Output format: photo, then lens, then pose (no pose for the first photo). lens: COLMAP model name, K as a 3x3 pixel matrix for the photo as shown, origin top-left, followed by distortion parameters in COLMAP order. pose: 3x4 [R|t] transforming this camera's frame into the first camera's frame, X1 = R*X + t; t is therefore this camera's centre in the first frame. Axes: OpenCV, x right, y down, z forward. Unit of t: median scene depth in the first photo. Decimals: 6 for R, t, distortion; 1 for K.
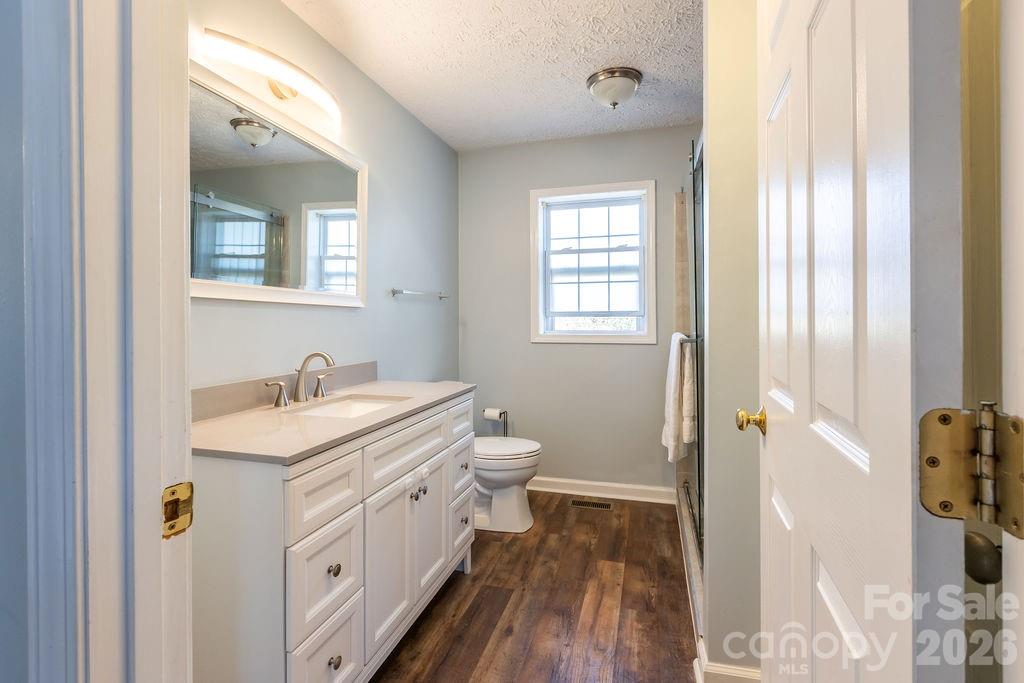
lens RADIAL K [[506.4, 0, 505.5], [0, 506.4, 331.7], [0, 0, 1]] dist [-0.067047, 0.035995]
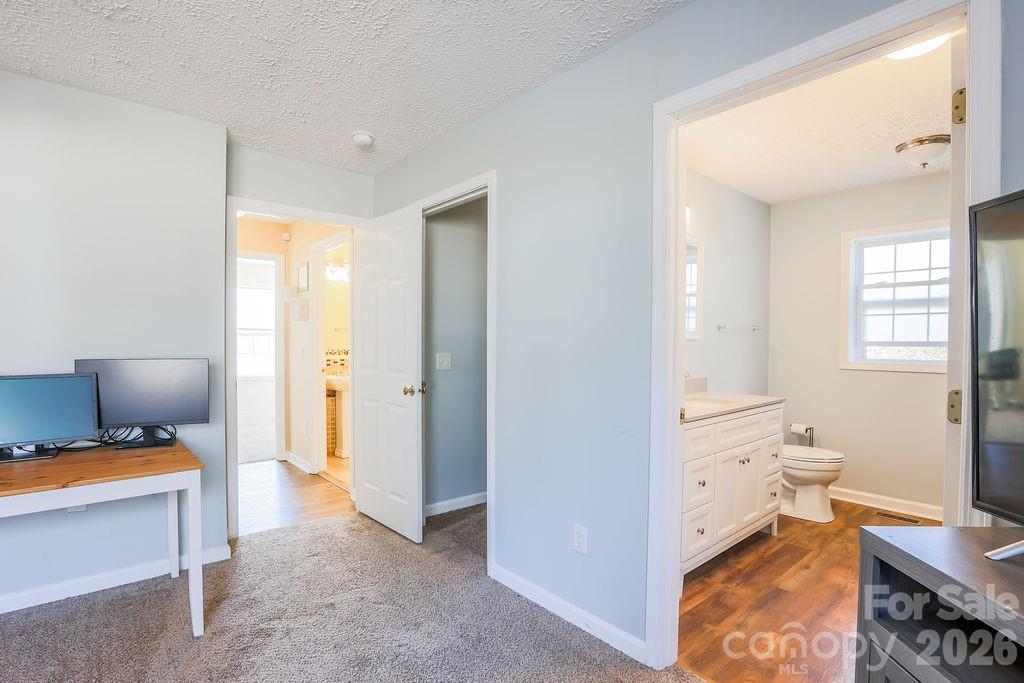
lens RADIAL K [[499.5, 0, 512.9], [0, 499.5, 353.3], [0, 0, 1]] dist [-0.064362, 0.035079]
pose [[0.848773, 0.022347, -0.528285, 0.010074], [-0.022504, 0.999728, 0.006134, -0.004234], [0.528278, 0.006682, 0.849045, -0.405612]]
